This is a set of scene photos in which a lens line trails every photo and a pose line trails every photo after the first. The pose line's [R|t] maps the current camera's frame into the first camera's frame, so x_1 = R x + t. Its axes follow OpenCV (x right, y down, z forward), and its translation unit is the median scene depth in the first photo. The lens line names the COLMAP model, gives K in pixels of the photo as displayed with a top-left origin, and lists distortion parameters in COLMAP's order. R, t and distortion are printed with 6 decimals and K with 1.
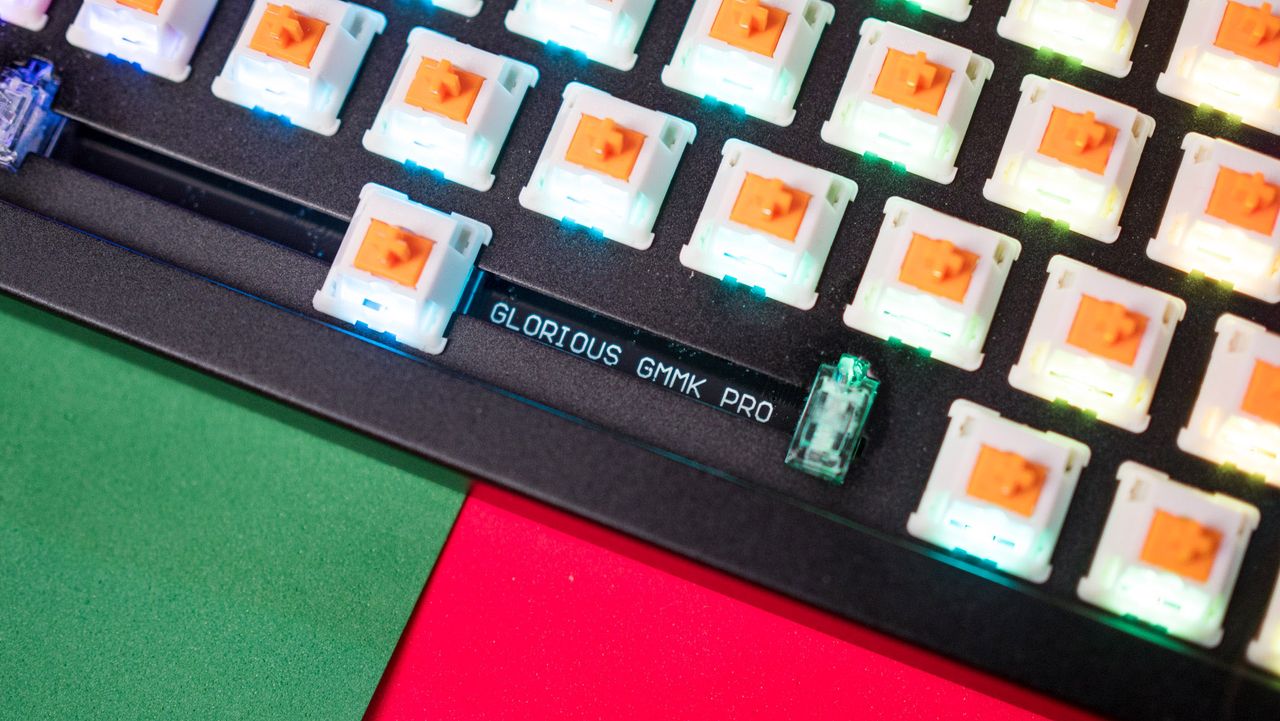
lens RADIAL K [[1903.4, 0, 640.3], [0, 1903.4, 357.9], [0, 0, 1]] dist [-0.109215, 0.000000]
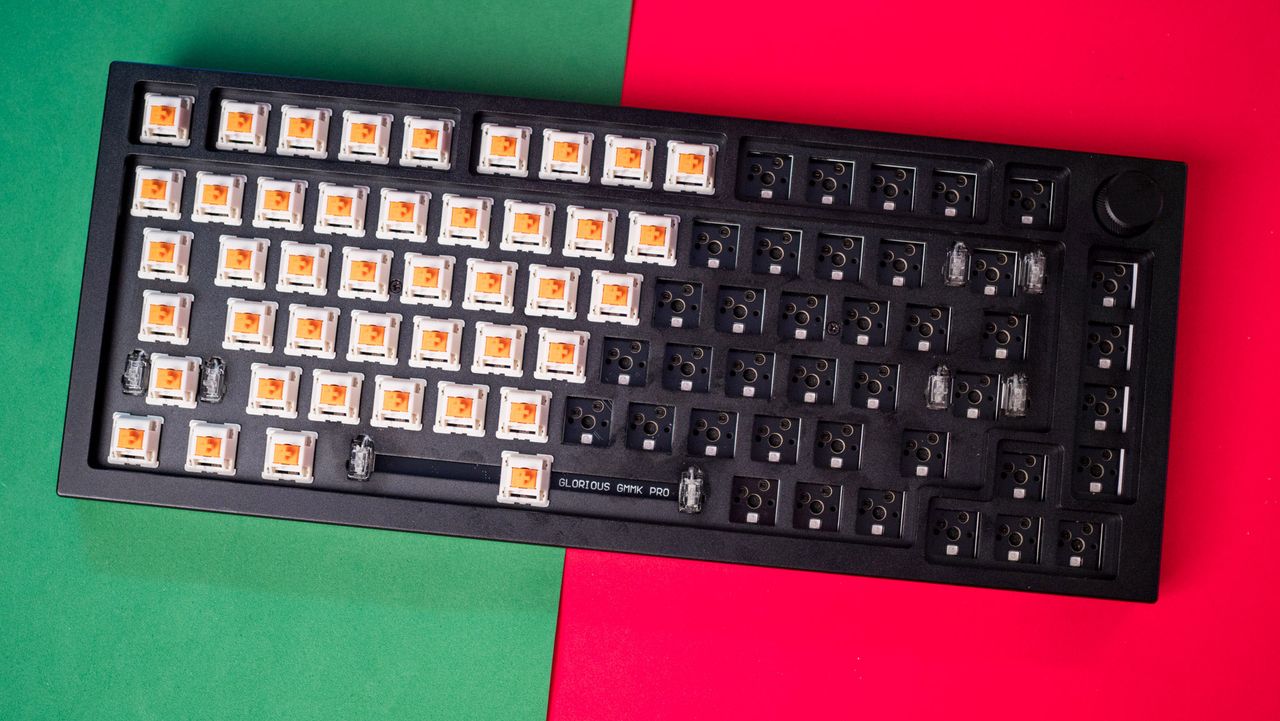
lens RADIAL K [[1903.4, 0, 637.5], [0, 1903.4, 387.5], [0, 0, 1]] dist [-0.109215, 0.000000]
pose [[0.959152, -0.268830, 0.088081, -0.175299], [0.253304, 0.954774, 0.155703, -0.554026], [-0.125955, -0.127031, 0.983869, -1.678983]]
